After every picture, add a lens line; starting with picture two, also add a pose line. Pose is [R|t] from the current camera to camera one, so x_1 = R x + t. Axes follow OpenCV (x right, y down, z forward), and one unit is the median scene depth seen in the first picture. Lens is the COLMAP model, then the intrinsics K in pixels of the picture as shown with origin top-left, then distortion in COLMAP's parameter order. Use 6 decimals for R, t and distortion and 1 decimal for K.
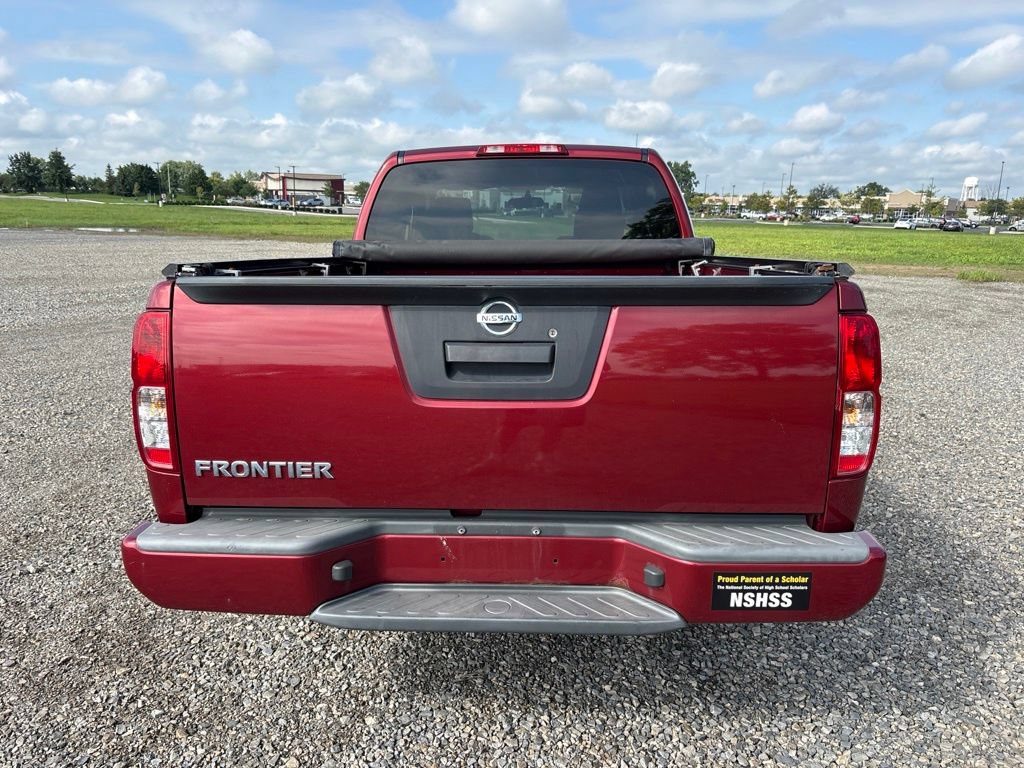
lens RADIAL K [[805.4, 0, 512.0], [0, 805.4, 384.0], [0, 0, 1]] dist [0.066670, -0.074303]
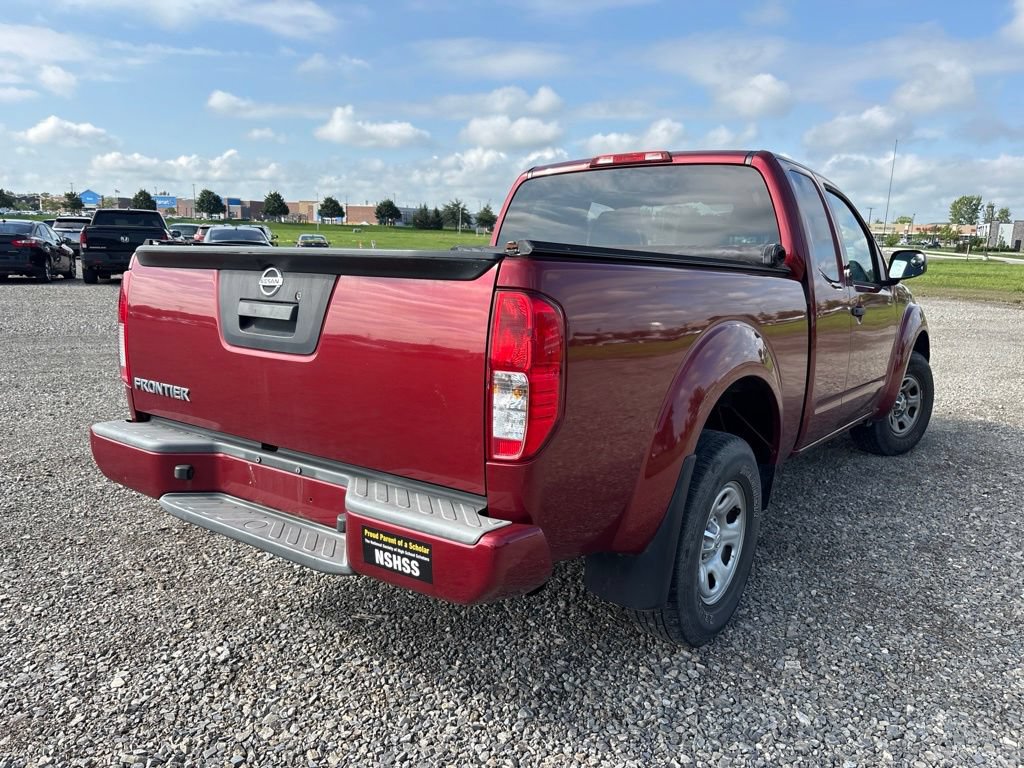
lens RADIAL K [[805.4, 0, 512.0], [0, 805.4, 384.0], [0, 0, 1]] dist [0.066670, -0.074303]
pose [[0.819453, 0.108053, -0.562868, 0.491144], [-0.134937, 0.990835, -0.006240, 0.014213], [0.557035, 0.081065, 0.826523, 0.108212]]
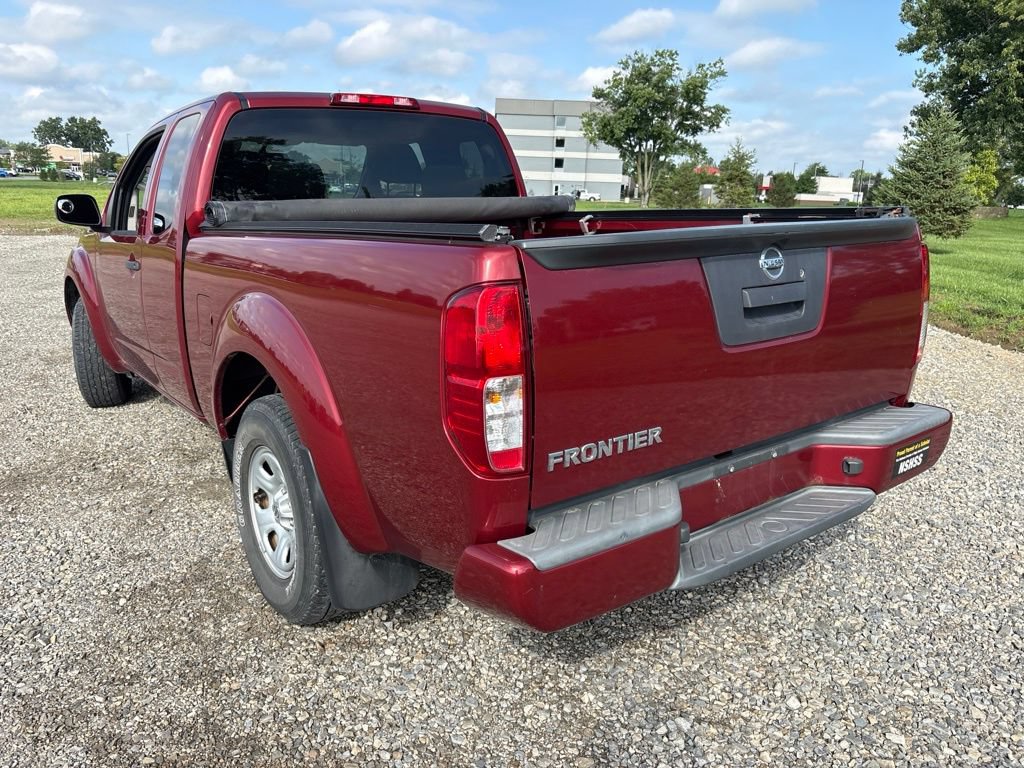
lens RADIAL K [[805.4, 0, 512.0], [0, 805.4, 384.0], [0, 0, 1]] dist [0.066670, -0.074303]
pose [[0.761735, -0.156042, 0.628817, -0.499861], [0.130489, 0.987624, 0.087009, -0.031181], [-0.634612, 0.015776, 0.772670, 0.192036]]
